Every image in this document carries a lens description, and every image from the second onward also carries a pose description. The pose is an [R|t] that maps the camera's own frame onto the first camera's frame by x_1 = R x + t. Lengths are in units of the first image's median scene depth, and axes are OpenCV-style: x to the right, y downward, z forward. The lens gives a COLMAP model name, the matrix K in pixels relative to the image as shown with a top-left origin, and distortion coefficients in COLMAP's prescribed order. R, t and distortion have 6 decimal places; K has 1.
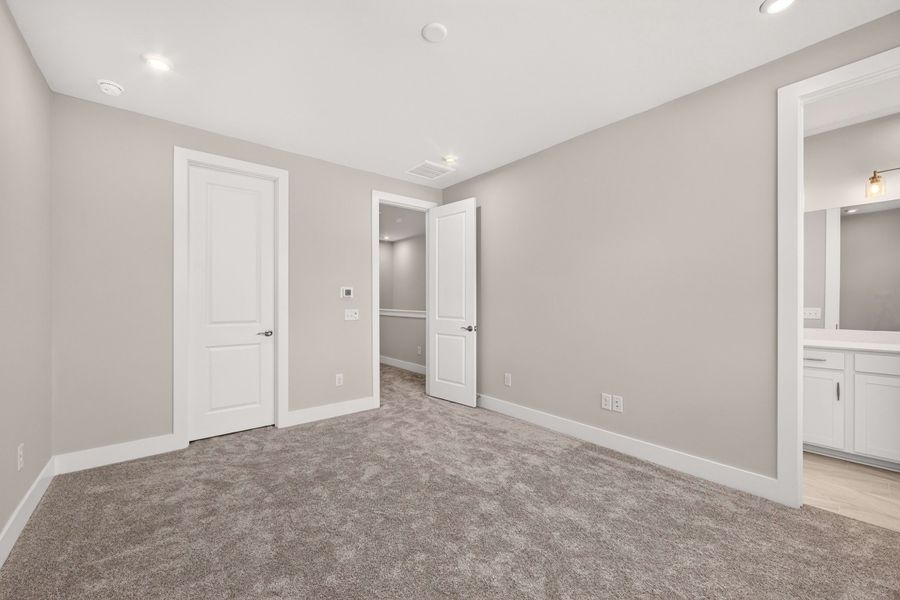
lens RADIAL K [[353.6, 0, 449.4], [0, 353.6, 304.9], [0, 0, 1]] dist [-0.000424, -0.000037]
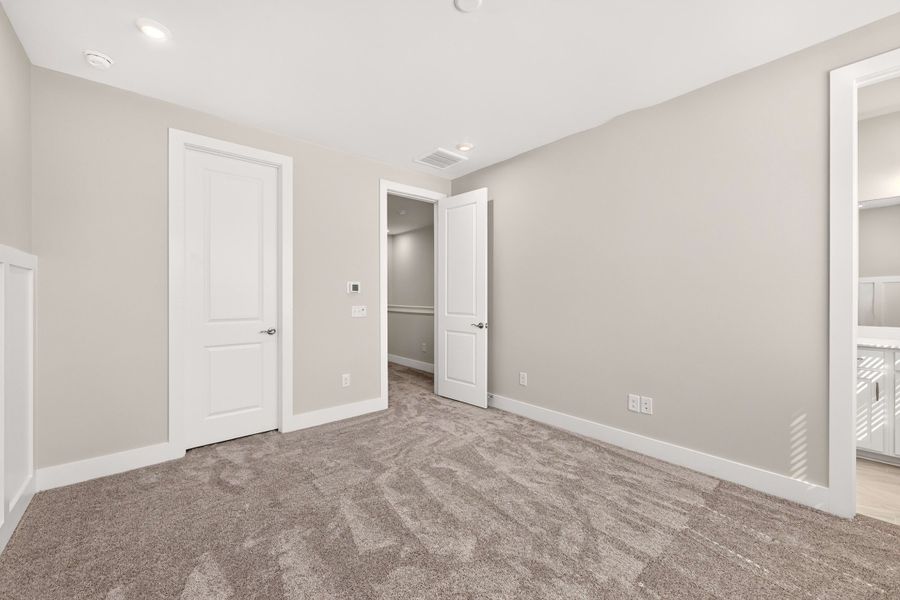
lens RADIAL K [[353.8, 0, 450.0], [0, 353.8, 300.0], [0, 0, 1]] dist [0.000763, 0.000053]
pose [[0.999648, 0.000081, 0.026533, -0.059362], [-0.000107, 1.000000, 0.000972, -0.003068], [-0.026533, -0.000974, 0.999647, 0.049742]]
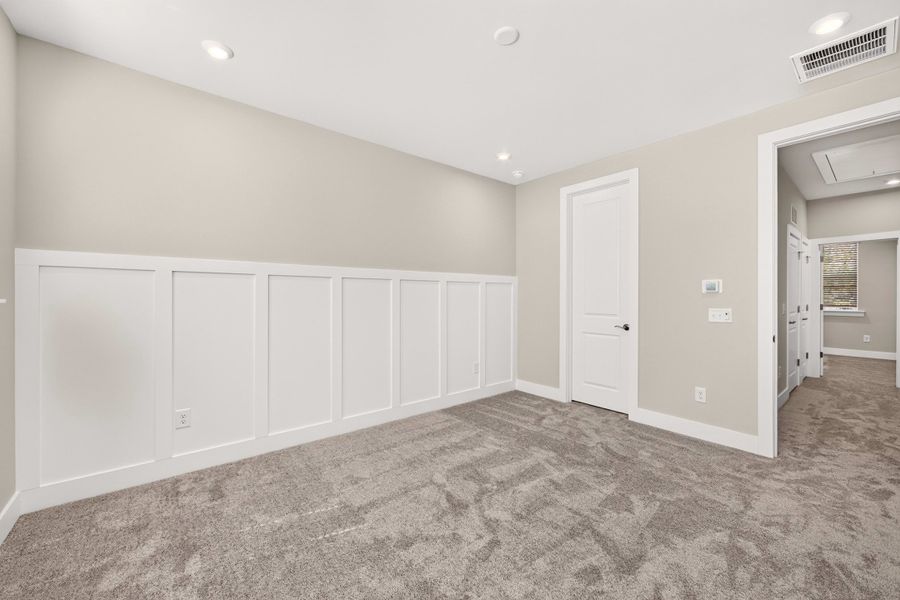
lens RADIAL K [[344.5, 0, 444.1], [0, 344.5, 298.3], [0, 0, 1]] dist [0.000684, 0.000051]
pose [[-0.004849, 0.008205, -0.999955, 0.478005], [-0.009991, 0.999916, 0.008253, -0.008641], [0.999938, 0.010031, -0.004767, 0.413930]]
